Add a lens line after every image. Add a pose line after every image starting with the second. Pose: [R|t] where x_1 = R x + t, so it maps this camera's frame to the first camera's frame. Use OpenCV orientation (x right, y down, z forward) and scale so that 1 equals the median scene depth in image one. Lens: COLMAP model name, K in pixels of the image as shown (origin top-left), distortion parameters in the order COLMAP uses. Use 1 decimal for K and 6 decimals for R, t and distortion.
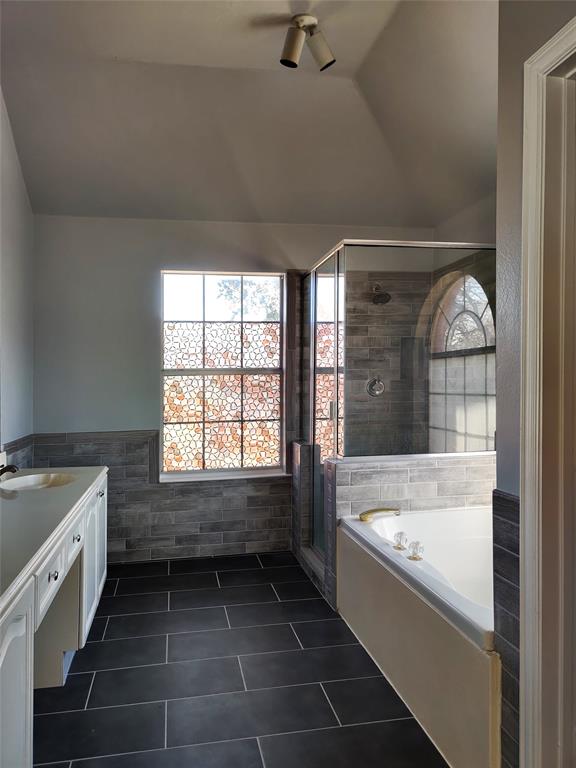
lens RADIAL K [[599.6, 0, 288.0], [0, 599.6, 384.0], [0, 0, 1]] dist [0.051199, -0.053964]
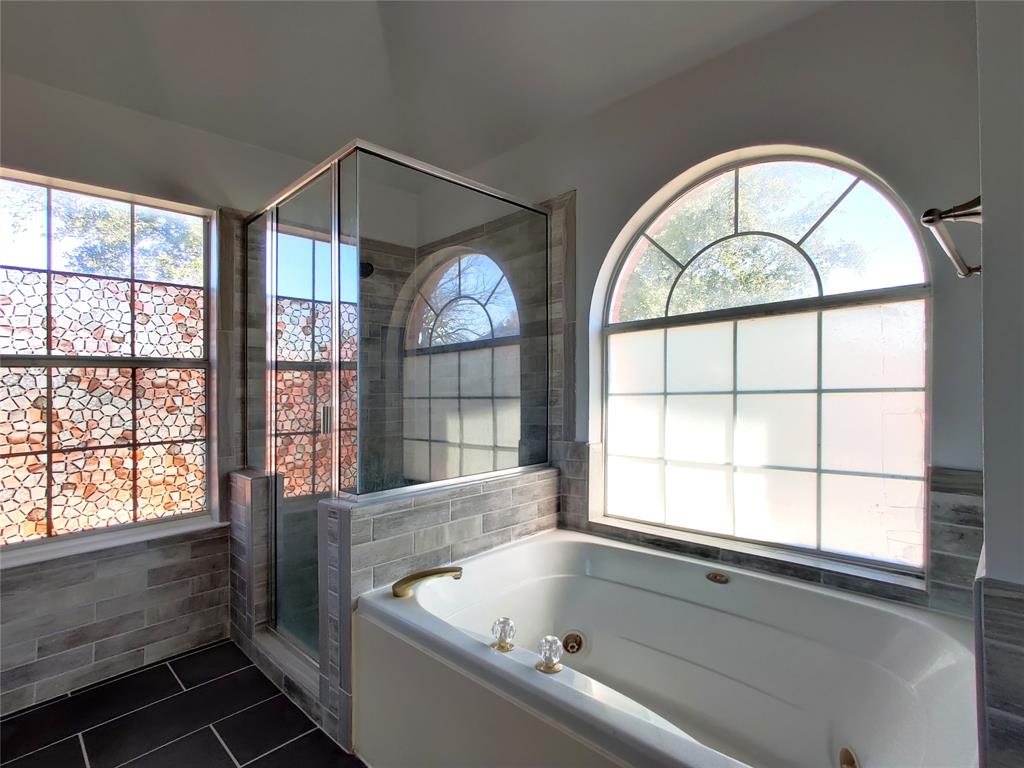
lens RADIAL K [[530.1, 0, 511.6], [0, 530.1, 393.0], [0, 0, 1]] dist [-0.039431, 0.034776]
pose [[0.825591, -0.007452, 0.564219, -0.060770], [0.012731, 0.999904, -0.005422, 0.017254], [-0.564125, 0.011660, 0.825607, 0.354814]]
